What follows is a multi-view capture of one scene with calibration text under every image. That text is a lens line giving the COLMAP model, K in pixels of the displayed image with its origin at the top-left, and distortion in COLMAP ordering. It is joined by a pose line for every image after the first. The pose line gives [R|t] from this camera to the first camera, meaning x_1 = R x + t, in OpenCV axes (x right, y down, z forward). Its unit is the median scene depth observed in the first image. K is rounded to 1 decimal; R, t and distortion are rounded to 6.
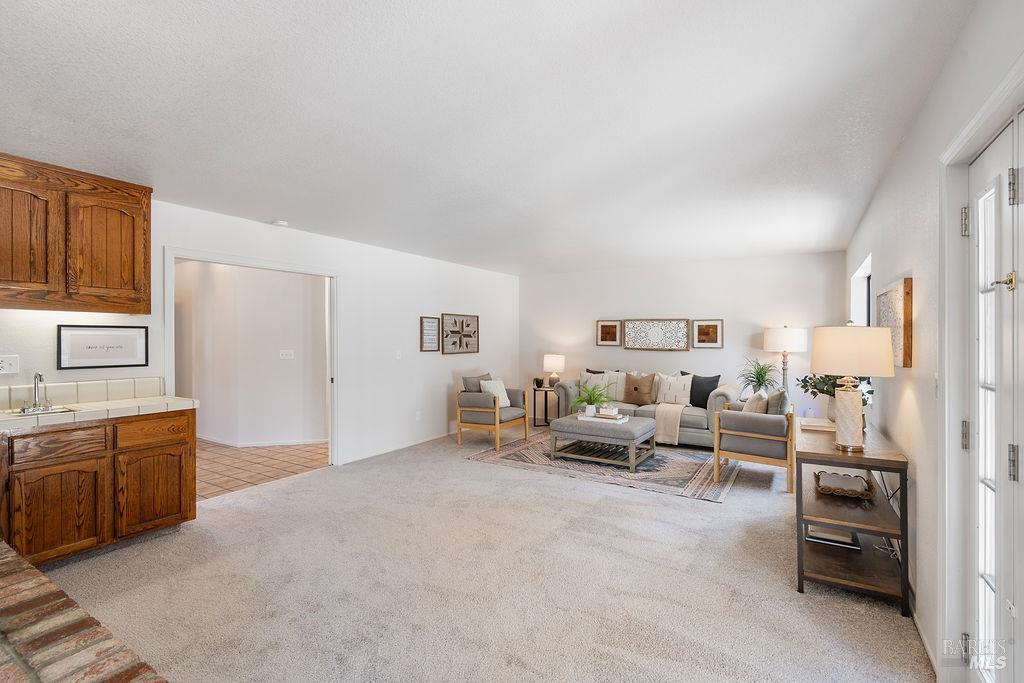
lens RADIAL K [[465.0, 0, 516.6], [0, 465.0, 341.0], [0, 0, 1]] dist [0.001247, 0.000094]
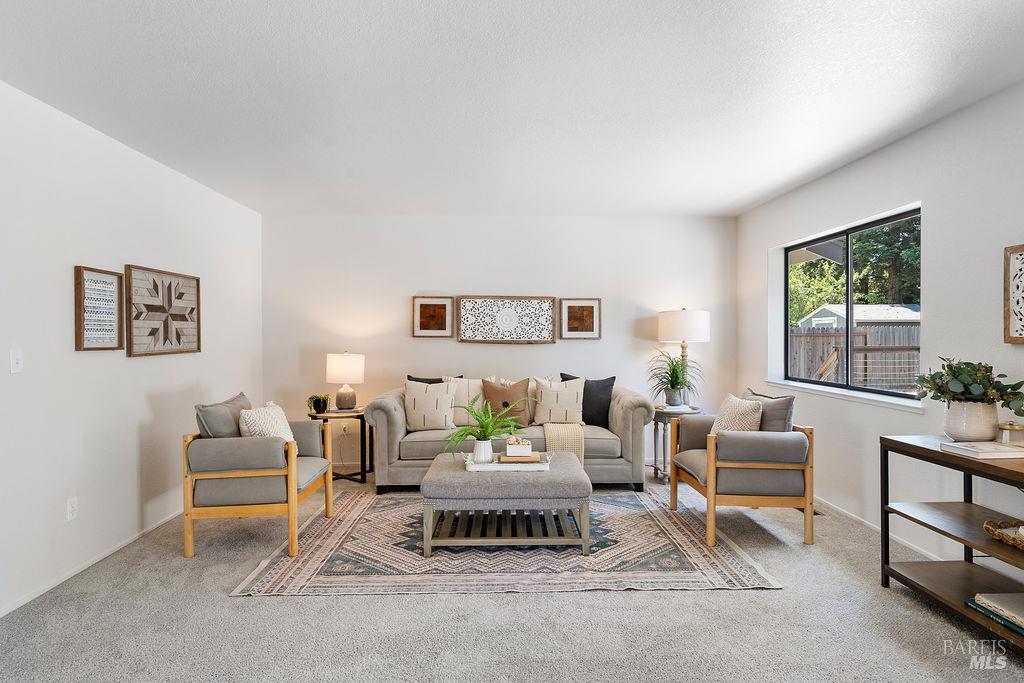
lens RADIAL K [[569.9, 0, 513.9], [0, 569.9, 338.4], [0, 0, 1]] dist [-0.002262, -0.000096]
pose [[0.833140, -0.005924, 0.553031, -0.153037], [0.004965, 0.999982, 0.003231, 0.011232], [-0.553040, 0.000053, 0.833155, 0.341941]]
